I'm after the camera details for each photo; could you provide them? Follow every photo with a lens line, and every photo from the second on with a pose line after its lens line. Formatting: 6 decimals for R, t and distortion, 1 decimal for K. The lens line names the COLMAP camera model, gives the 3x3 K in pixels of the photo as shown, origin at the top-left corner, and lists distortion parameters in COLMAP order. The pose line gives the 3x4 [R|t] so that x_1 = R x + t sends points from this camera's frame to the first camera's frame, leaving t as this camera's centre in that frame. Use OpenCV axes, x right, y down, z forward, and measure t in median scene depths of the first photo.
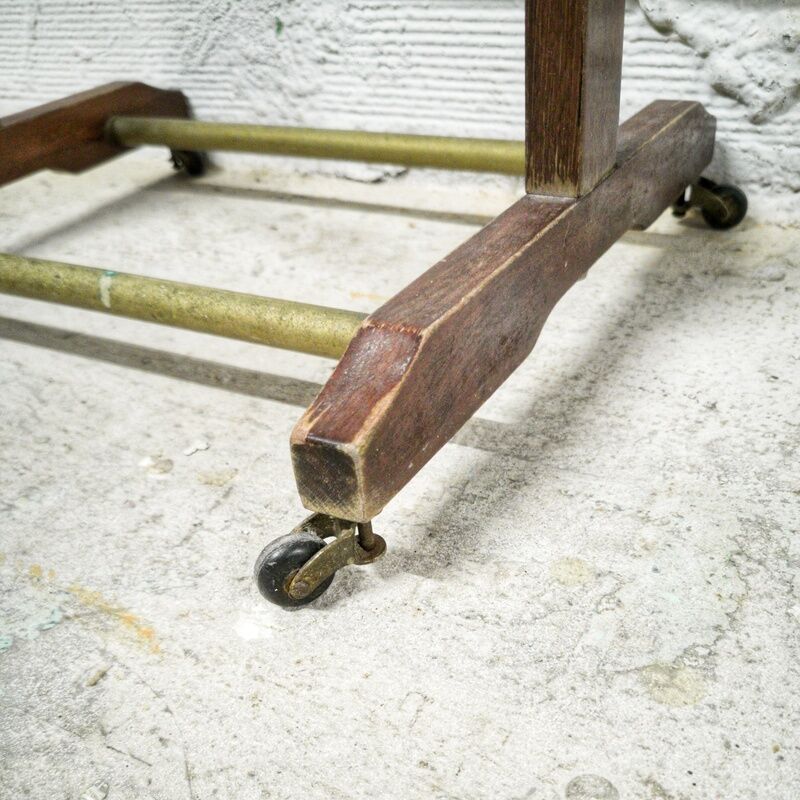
lens RADIAL K [[1005.1, 0, 412.2], [0, 1005.1, 483.2], [0, 0, 1]] dist [-0.036812, 0.000000]
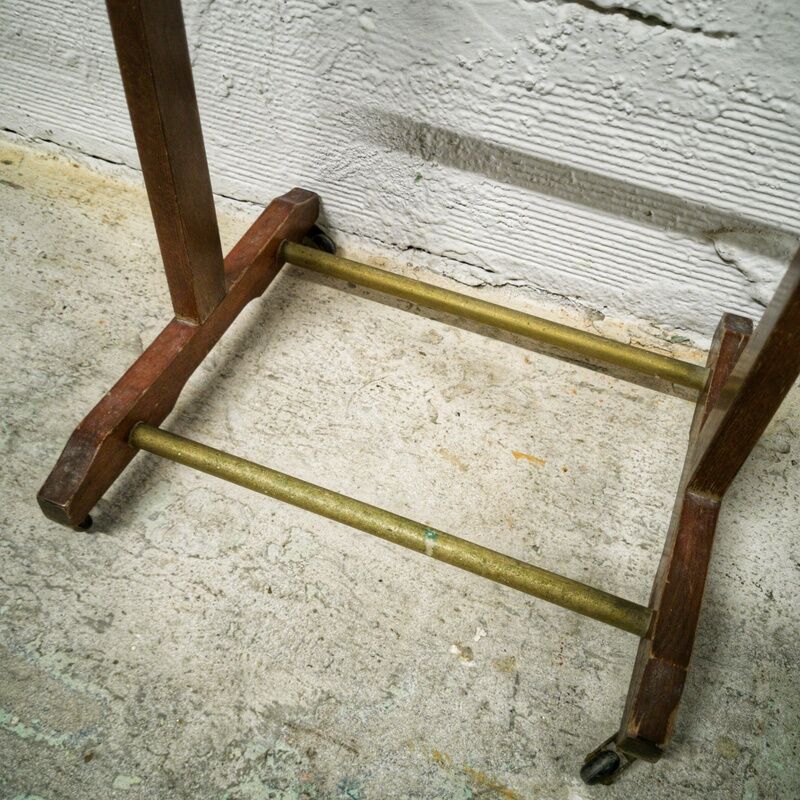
lens RADIAL K [[964.8, 0, 405.1], [0, 964.8, 402.8], [0, 0, 1]] dist [0.008084, 0.000000]
pose [[0.982223, -0.016301, 0.187008, -0.391756], [-0.031923, 0.967207, 0.251976, -0.499318], [-0.184983, -0.253467, 0.949492, -0.240544]]
